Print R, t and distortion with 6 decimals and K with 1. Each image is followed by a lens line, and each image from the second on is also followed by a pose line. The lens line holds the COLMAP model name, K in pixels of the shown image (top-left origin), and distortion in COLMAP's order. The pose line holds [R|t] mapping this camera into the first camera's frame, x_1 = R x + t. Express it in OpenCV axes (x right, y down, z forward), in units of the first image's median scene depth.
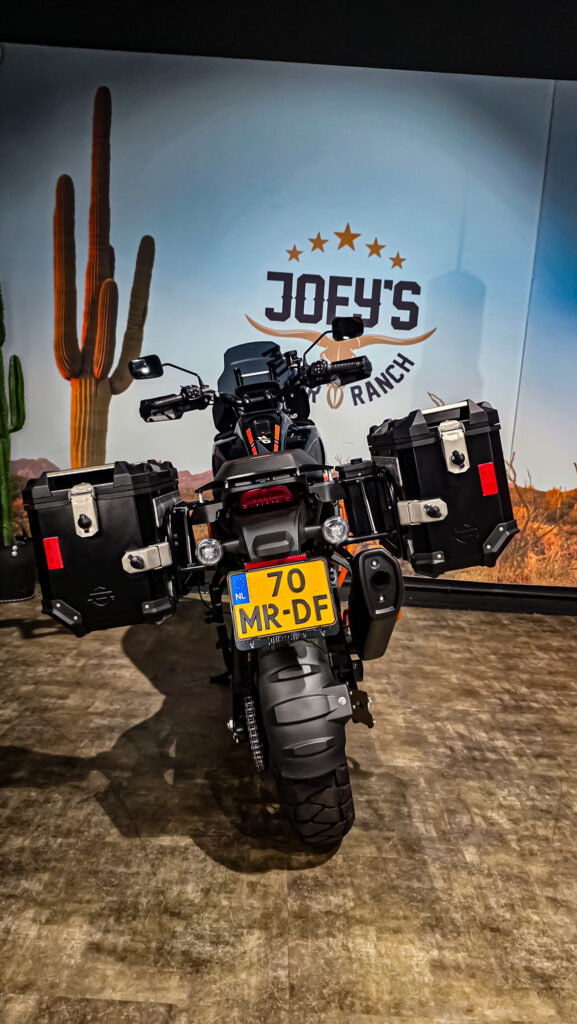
lens RADIAL K [[712.7, 0, 283.3], [0, 712.7, 518.2], [0, 0, 1]] dist [0.040673, -0.038991]
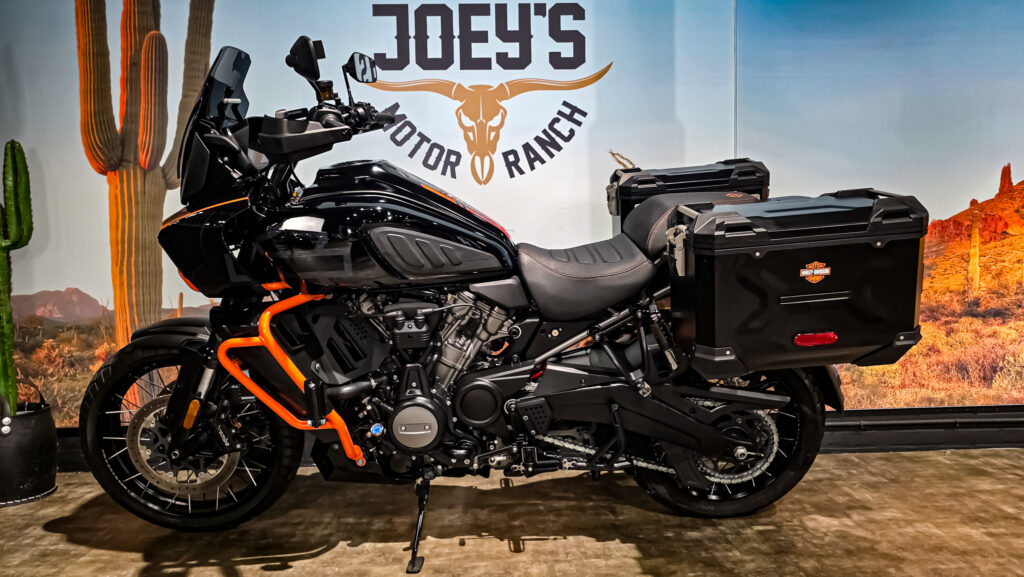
lens RADIAL K [[712.7, 0, 510.3], [0, 712.7, 282.6], [0, 0, 1]] dist [0.040673, -0.038991]
pose [[0.996492, -0.082307, 0.015118, 0.082384], [0.083557, 0.988539, -0.125735, 0.036296], [-0.004596, 0.126558, 0.991949, 0.313075]]
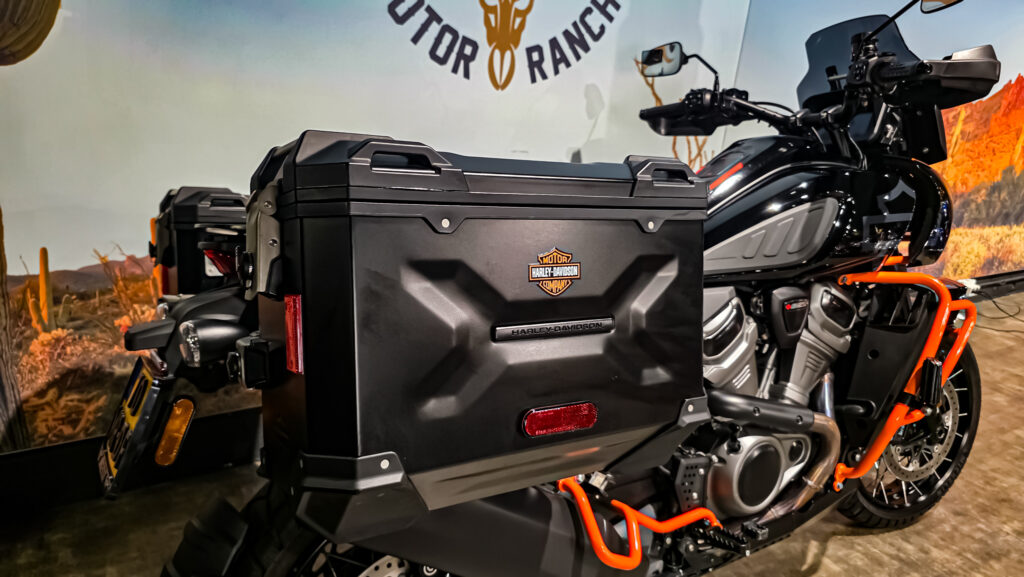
lens RADIAL K [[712.7, 0, 517.0], [0, 712.7, 302.7], [0, 0, 1]] dist [0.040673, -0.038991]
pose [[0.852061, -0.168144, 0.495701, -0.217131], [0.047855, 0.968059, 0.246113, -0.133389], [-0.521250, -0.185981, 0.832892, 0.526464]]
